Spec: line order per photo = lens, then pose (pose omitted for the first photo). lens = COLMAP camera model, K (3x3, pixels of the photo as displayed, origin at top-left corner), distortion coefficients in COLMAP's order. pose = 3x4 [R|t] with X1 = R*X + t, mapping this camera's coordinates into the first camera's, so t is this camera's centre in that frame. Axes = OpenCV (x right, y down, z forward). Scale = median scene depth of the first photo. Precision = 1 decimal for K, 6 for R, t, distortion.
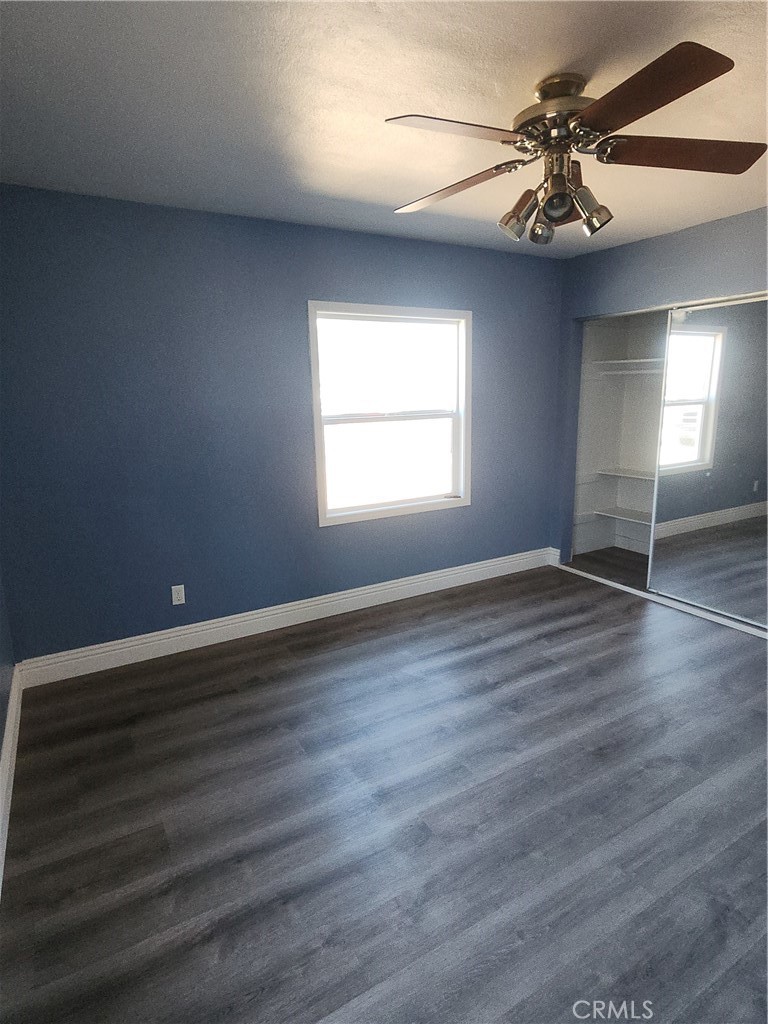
lens RADIAL K [[558.2, 0, 387.0], [0, 558.2, 512.9], [0, 0, 1]] dist [-0.005916, 0.004416]
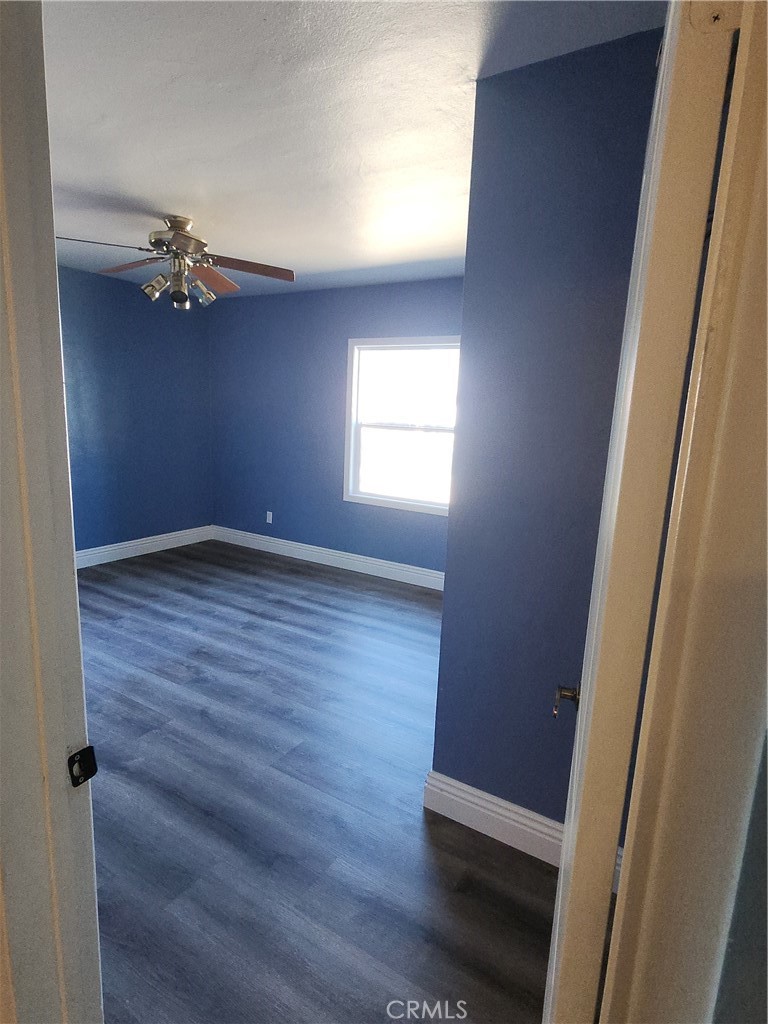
lens RADIAL K [[558.2, 0, 387.5], [0, 558.2, 512.1], [0, 0, 1]] dist [-0.005916, 0.004416]
pose [[0.468311, 0.203975, -0.859697, 1.207551], [-0.241647, 0.965460, 0.097433, -0.115960], [0.849877, 0.162114, 0.501426, 0.438967]]
